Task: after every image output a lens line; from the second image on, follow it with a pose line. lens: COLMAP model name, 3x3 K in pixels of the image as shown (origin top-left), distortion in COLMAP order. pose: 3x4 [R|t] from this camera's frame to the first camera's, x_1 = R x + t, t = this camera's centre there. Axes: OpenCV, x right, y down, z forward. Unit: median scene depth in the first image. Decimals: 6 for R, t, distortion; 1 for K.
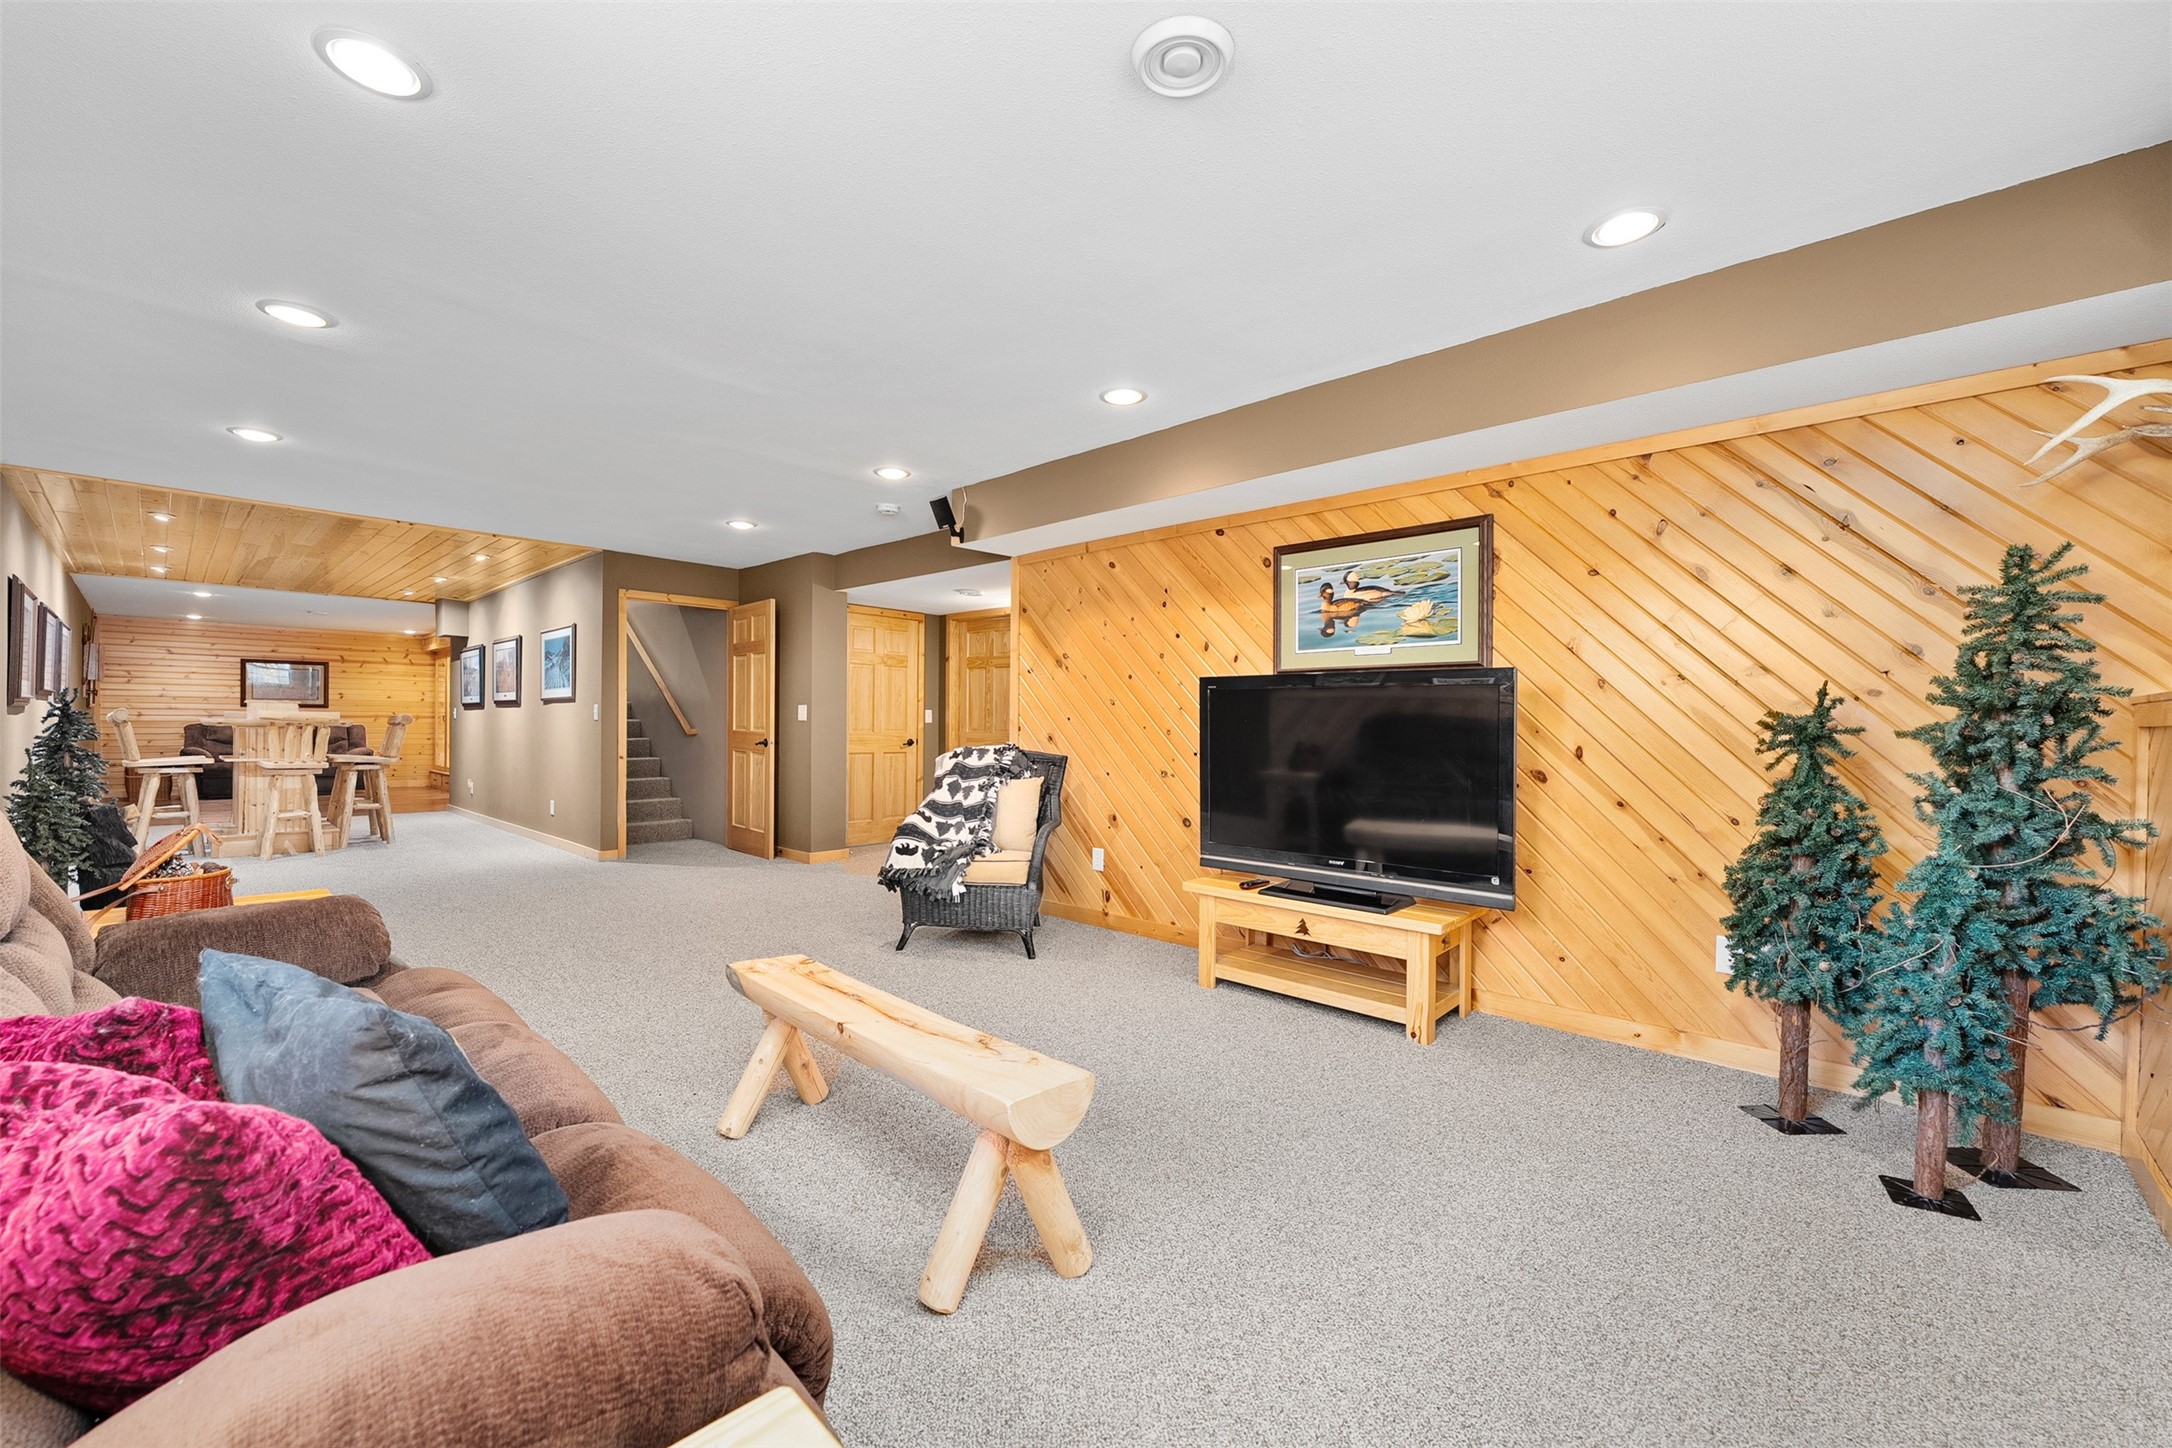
lens RADIAL K [[884.1, 0, 1086.0], [0, 884.1, 724.0], [0, 0, 1]] dist [-0.003034, -0.000504]
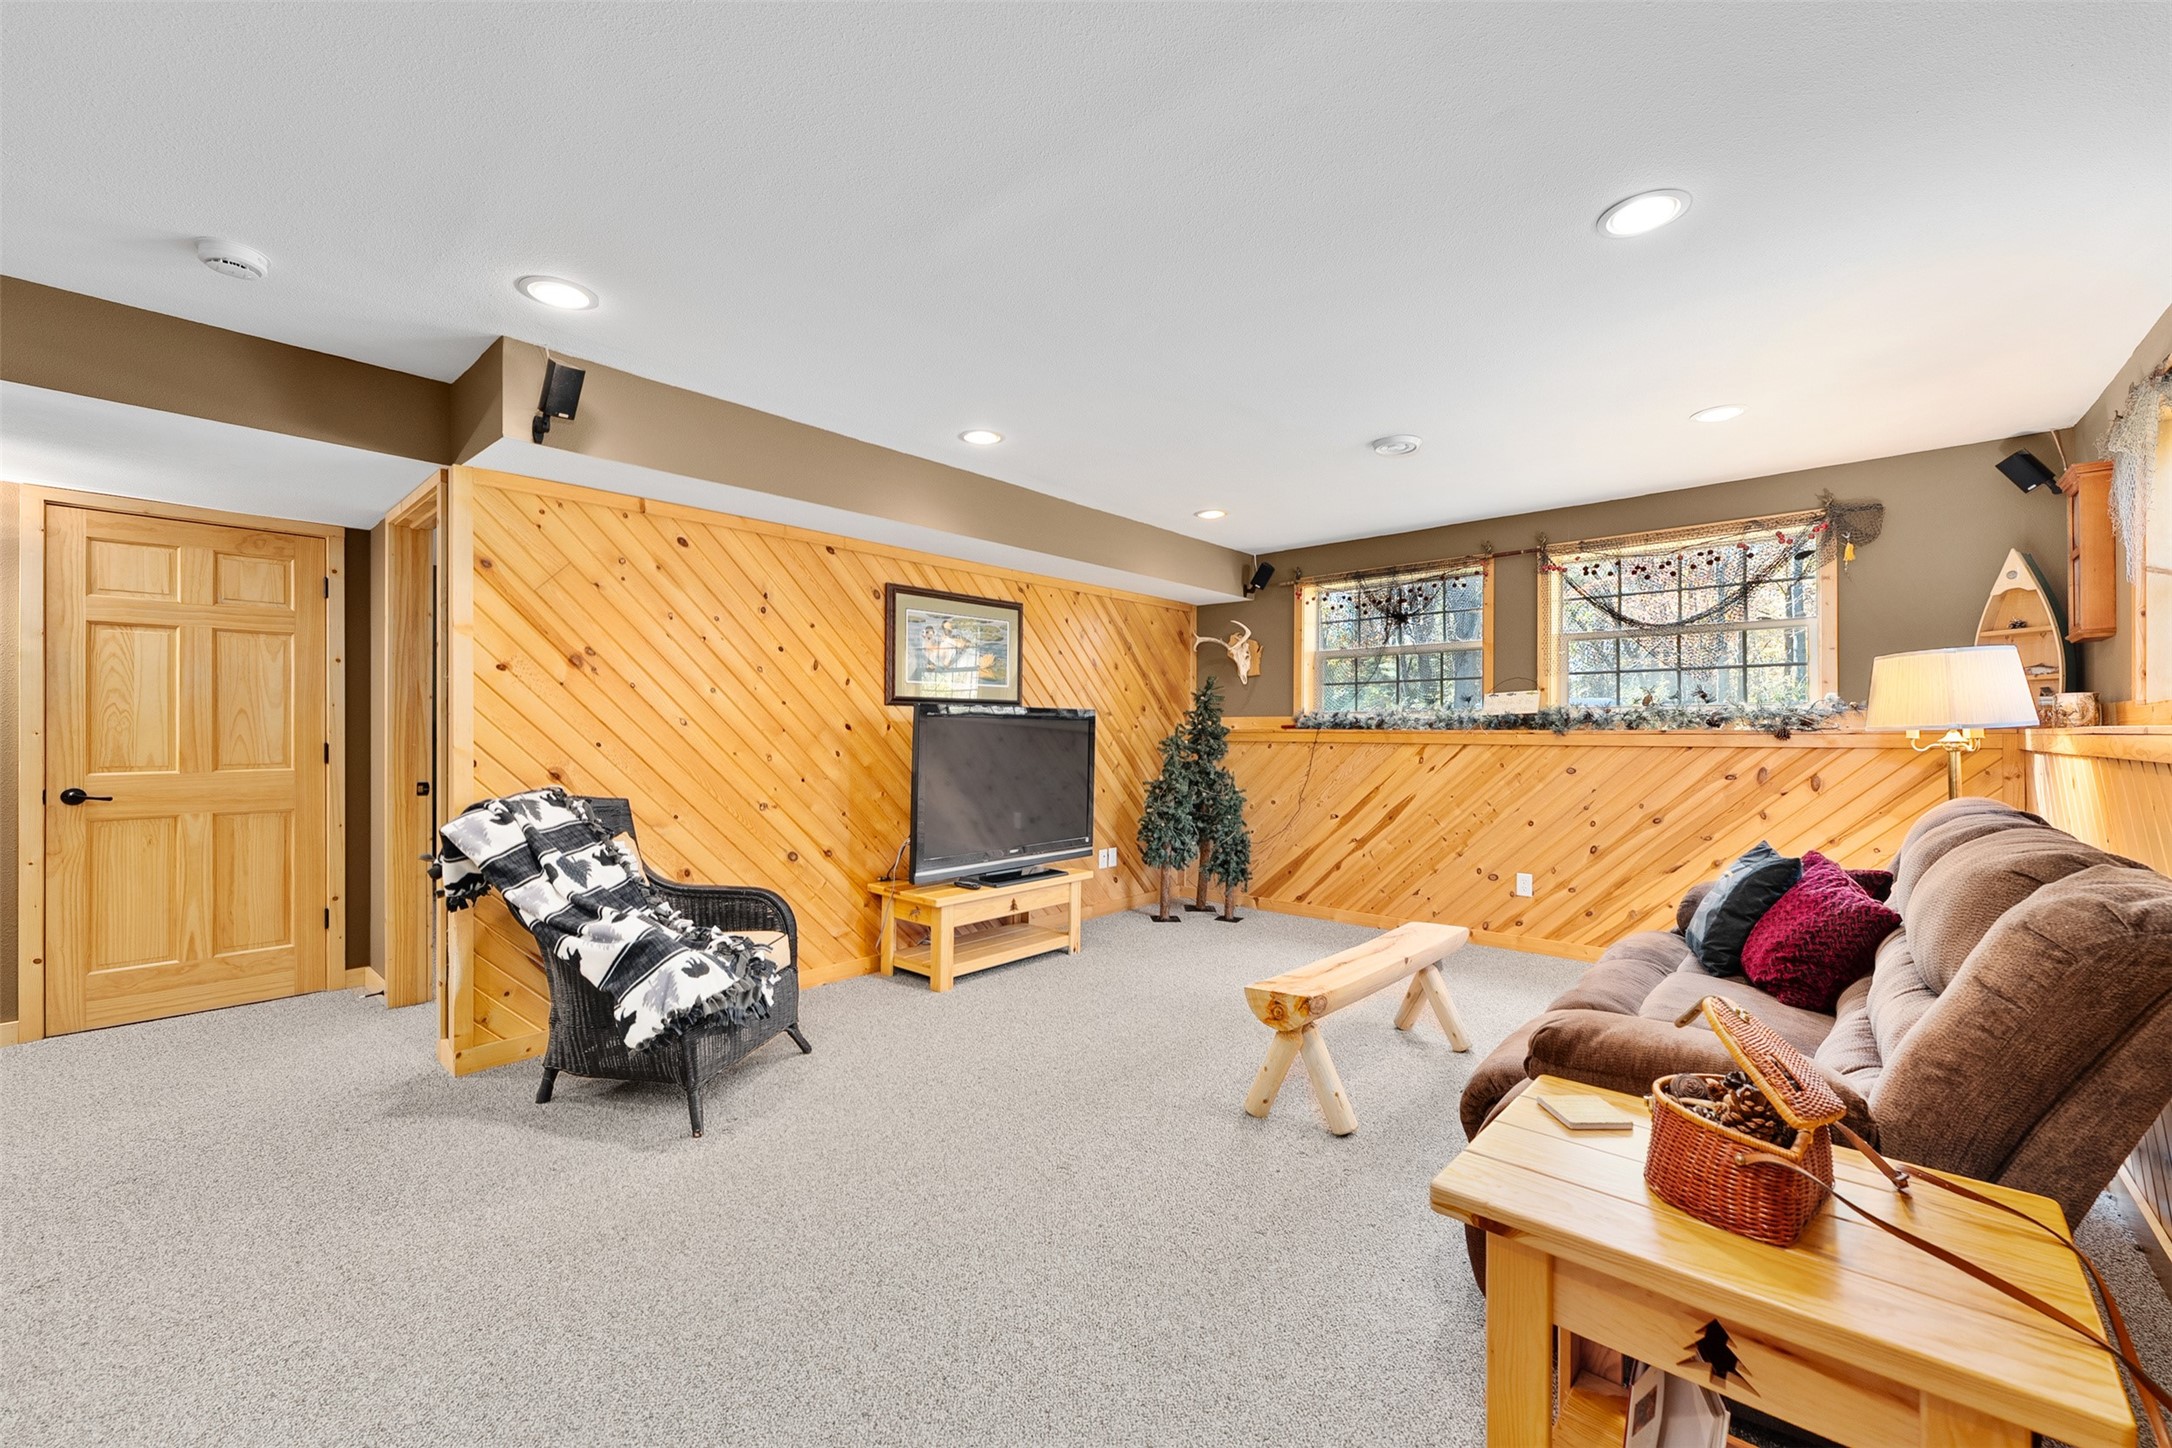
lens RADIAL K [[884.1, 0, 1086.0], [0, 884.1, 724.0], [0, 0, 1]] dist [-0.003034, -0.000504]
pose [[-0.044984, -0.002438, 0.998985, -1.328090], [-0.002729, 0.999994, 0.002317, -0.045862], [-0.998984, -0.002622, -0.044991, 1.219753]]
